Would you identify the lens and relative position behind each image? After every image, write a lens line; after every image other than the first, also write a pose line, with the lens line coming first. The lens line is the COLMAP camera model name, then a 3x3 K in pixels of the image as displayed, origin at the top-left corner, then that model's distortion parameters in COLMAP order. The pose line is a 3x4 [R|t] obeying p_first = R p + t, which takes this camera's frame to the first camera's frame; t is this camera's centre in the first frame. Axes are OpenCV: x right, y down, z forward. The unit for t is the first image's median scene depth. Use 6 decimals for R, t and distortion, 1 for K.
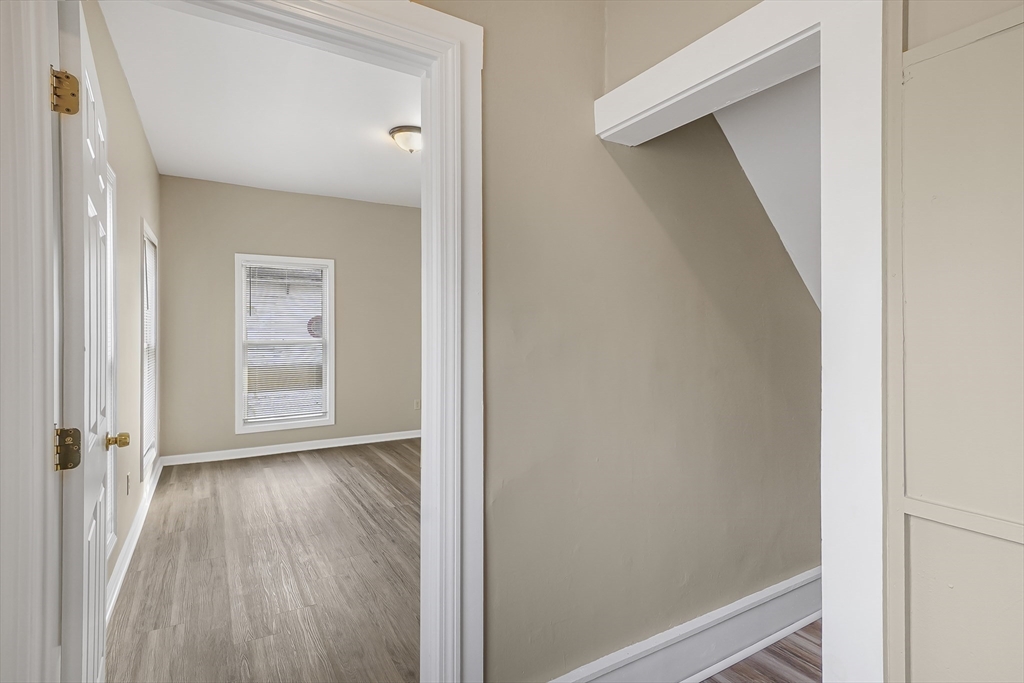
lens RADIAL K [[510.2, 0, 508.5], [0, 510.2, 318.7], [0, 0, 1]] dist [0.011686, -0.000385]
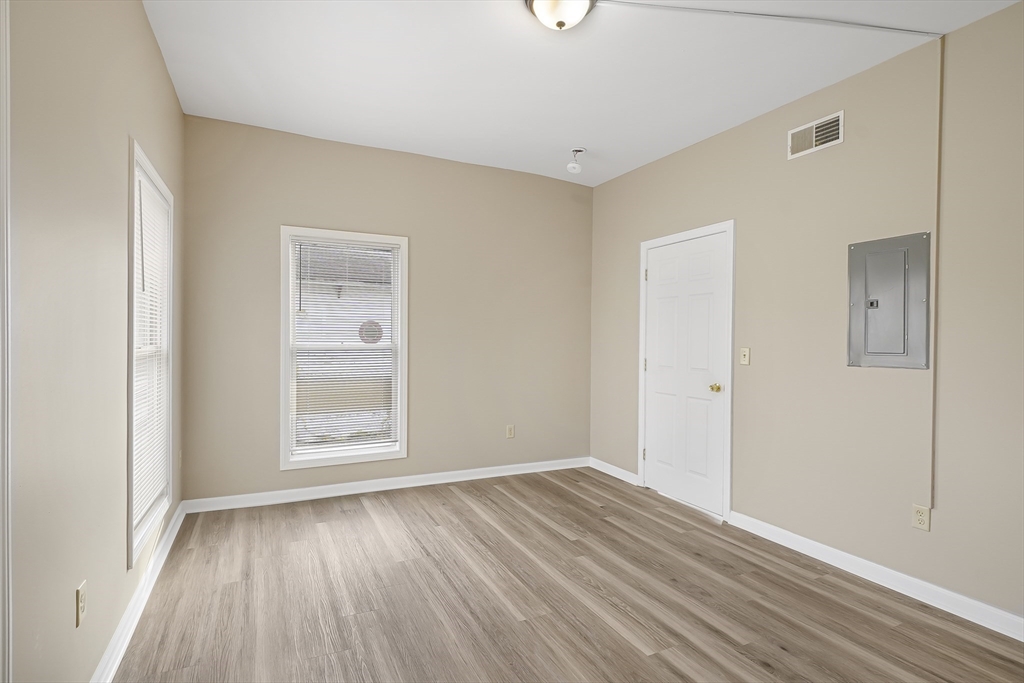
lens RADIAL K [[502.8, 0, 507.2], [0, 502.8, 330.3], [0, 0, 1]] dist [-0.014219, 0.000895]
pose [[0.996823, 0.010683, -0.078935, -0.163989], [-0.010433, 0.999939, 0.003572, 0.018090], [0.078968, -0.002737, 0.996873, 0.331202]]
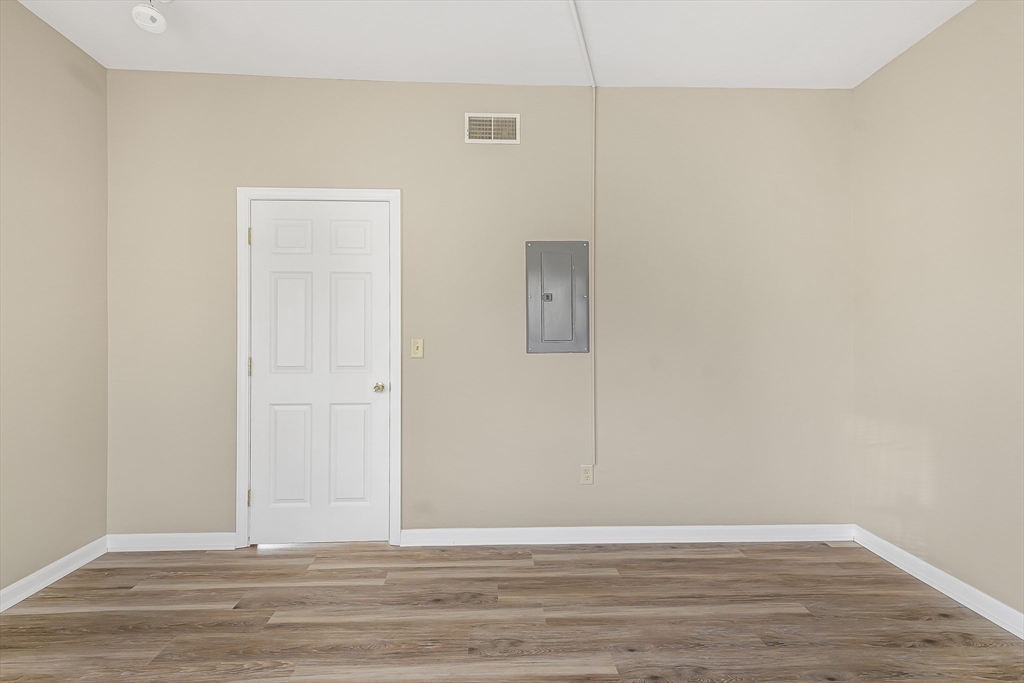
lens RADIAL K [[499.1, 0, 506.1], [0, 499.1, 316.3], [0, 0, 1]] dist [0.019631, 0.000163]
pose [[0.468962, 0.018256, 0.883030, -0.411890], [-0.019889, 0.999751, -0.010107, 0.017914], [-0.882994, -0.012823, 0.469208, 0.716511]]
